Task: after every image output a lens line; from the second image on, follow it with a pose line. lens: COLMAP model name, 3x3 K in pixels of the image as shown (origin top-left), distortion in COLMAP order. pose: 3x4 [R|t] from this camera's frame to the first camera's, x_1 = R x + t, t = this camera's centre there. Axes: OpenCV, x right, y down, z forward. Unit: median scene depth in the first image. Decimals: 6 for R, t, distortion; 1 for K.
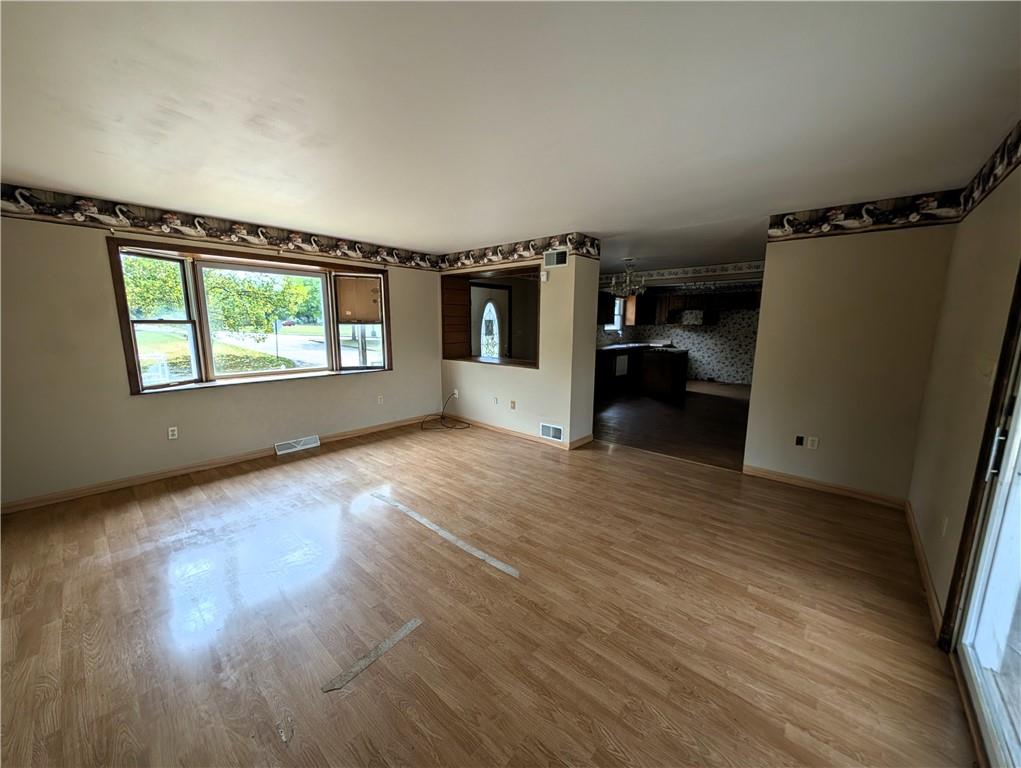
lens RADIAL K [[387.2, 0, 510.7], [0, 387.2, 385.6], [0, 0, 1]] dist [0.001612, 0.000040]
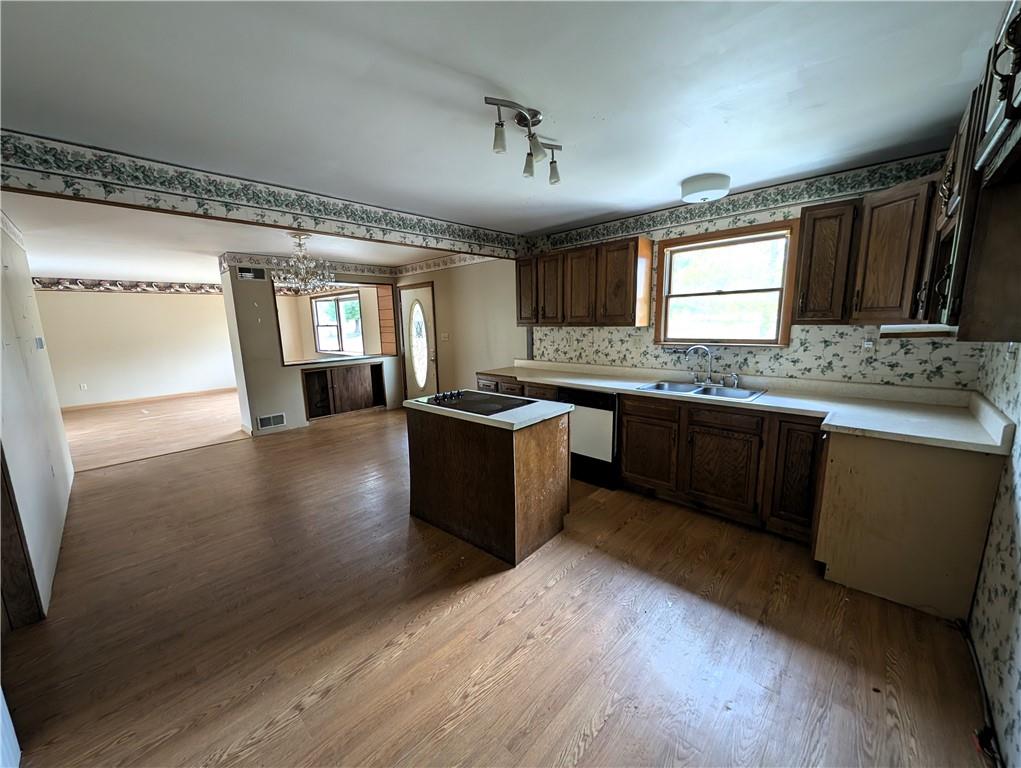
lens RADIAL K [[387.2, 0, 511.0], [0, 387.2, 387.6], [0, 0, 1]] dist [0.001612, 0.000040]
pose [[-0.038807, 0.162263, -0.985984, 0.909493], [-0.143590, 0.975581, 0.166203, -0.200337], [0.988876, 0.148027, -0.014560, 1.255429]]
